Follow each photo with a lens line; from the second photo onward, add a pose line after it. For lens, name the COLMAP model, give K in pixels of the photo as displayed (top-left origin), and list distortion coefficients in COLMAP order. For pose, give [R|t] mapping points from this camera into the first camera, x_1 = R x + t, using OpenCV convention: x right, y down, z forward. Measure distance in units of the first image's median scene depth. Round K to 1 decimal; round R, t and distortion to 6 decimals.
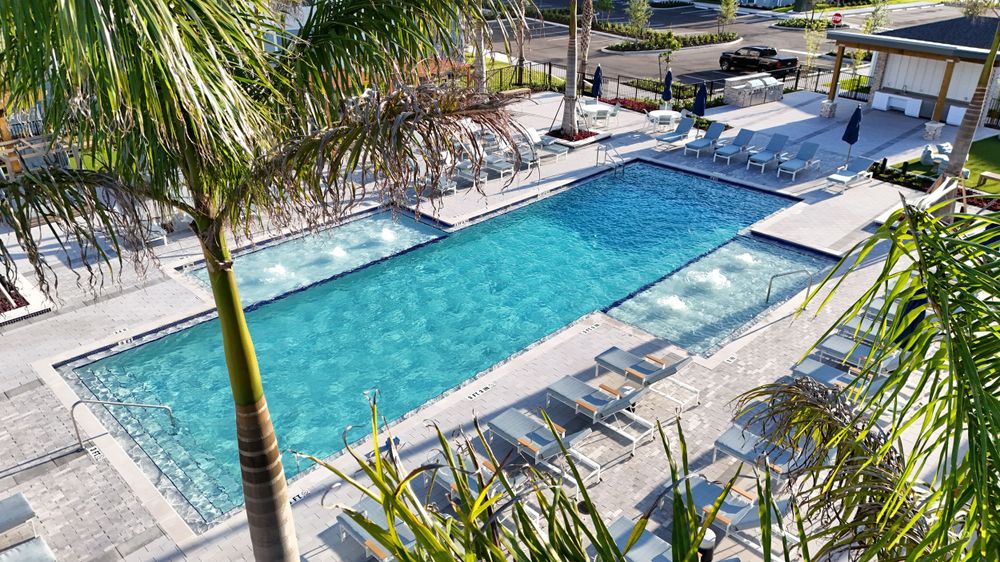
lens RADIAL K [[729.9, 0, 503.1], [0, 729.9, 279.4], [0, 0, 1]] dist [0.061497, -0.066698]
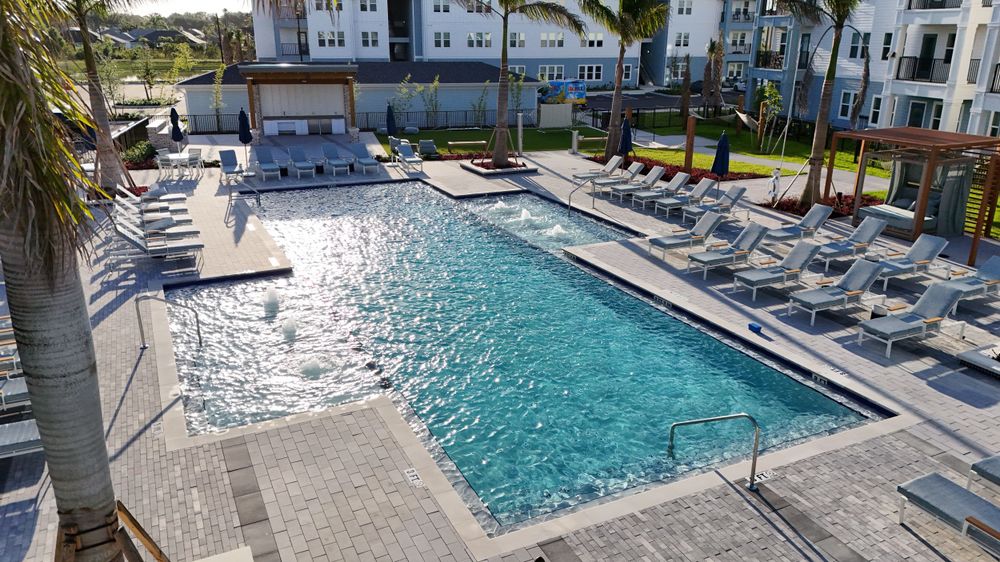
lens RADIAL K [[729.9, 0, 503.1], [0, 729.9, 279.4], [0, 0, 1]] dist [0.061497, -0.066698]
pose [[0.316725, -0.299356, 0.900040, -0.652677], [0.417011, 0.896214, 0.151337, -0.083023], [-0.851931, 0.327394, 0.408688, 0.460264]]
